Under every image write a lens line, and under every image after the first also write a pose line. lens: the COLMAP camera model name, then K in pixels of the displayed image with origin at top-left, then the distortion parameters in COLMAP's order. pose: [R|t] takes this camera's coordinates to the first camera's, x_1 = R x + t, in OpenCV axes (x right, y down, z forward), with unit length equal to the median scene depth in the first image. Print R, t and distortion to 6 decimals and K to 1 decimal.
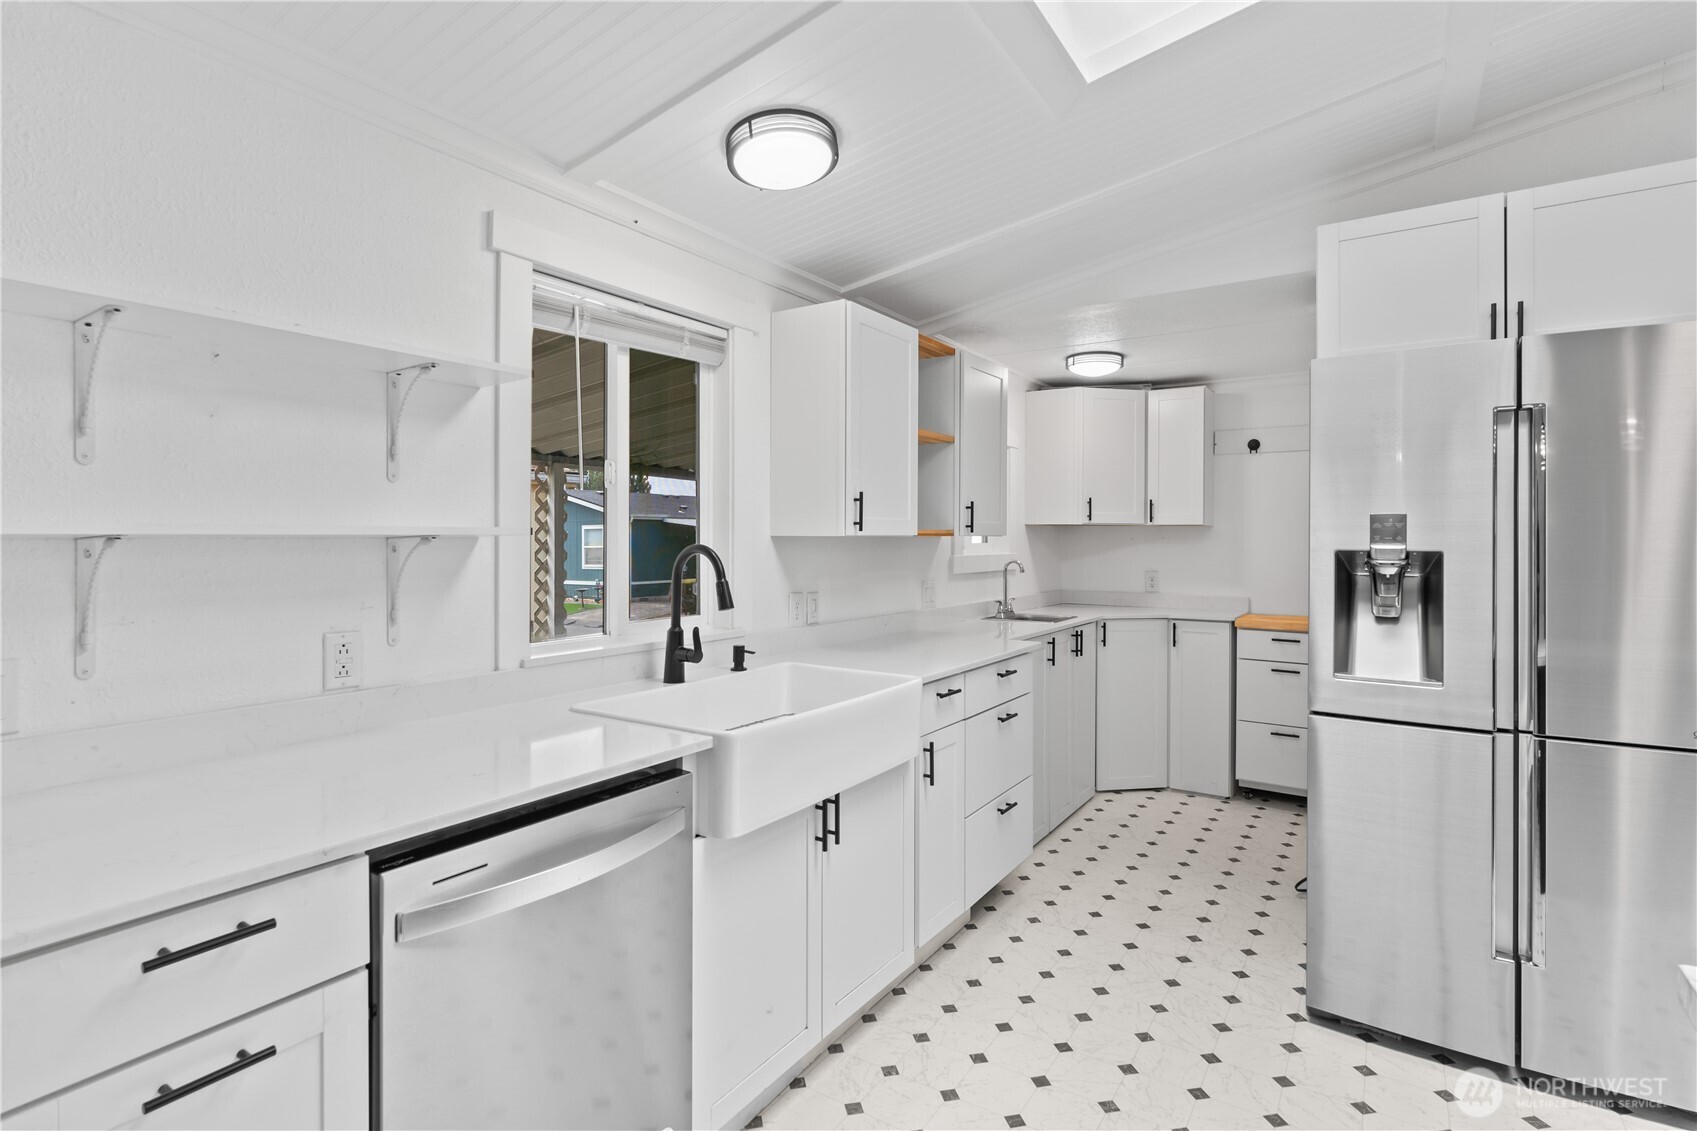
lens RADIAL K [[834.0, 0, 848.6], [0, 834.0, 538.1], [0, 0, 1]] dist [-0.004190, 0.003603]
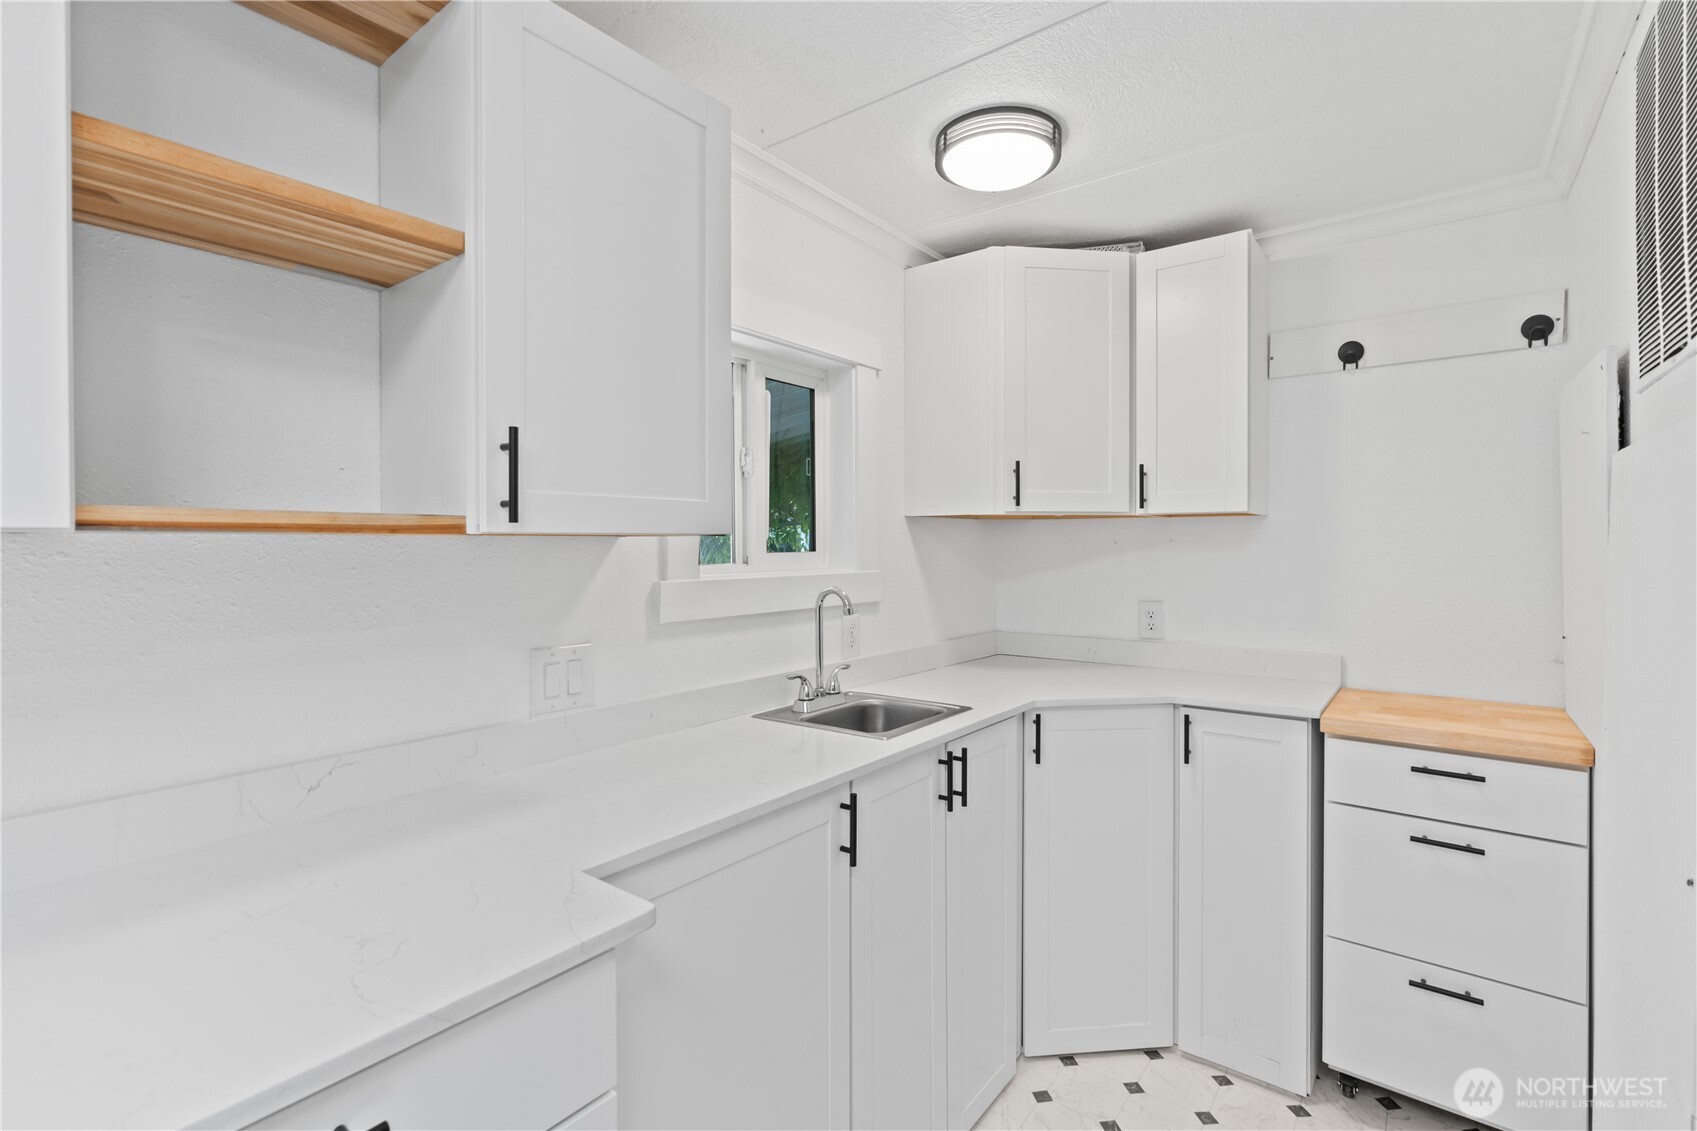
lens RADIAL K [[778.0, 0, 846.4], [0, 778.0, 554.0], [0, 0, 1]] dist [-0.003032, 0.000790]
pose [[0.997268, -0.007124, -0.073523, 0.405703], [0.007871, 0.999920, 0.009879, 0.005015], [0.073446, -0.010431, 0.997245, 0.955334]]
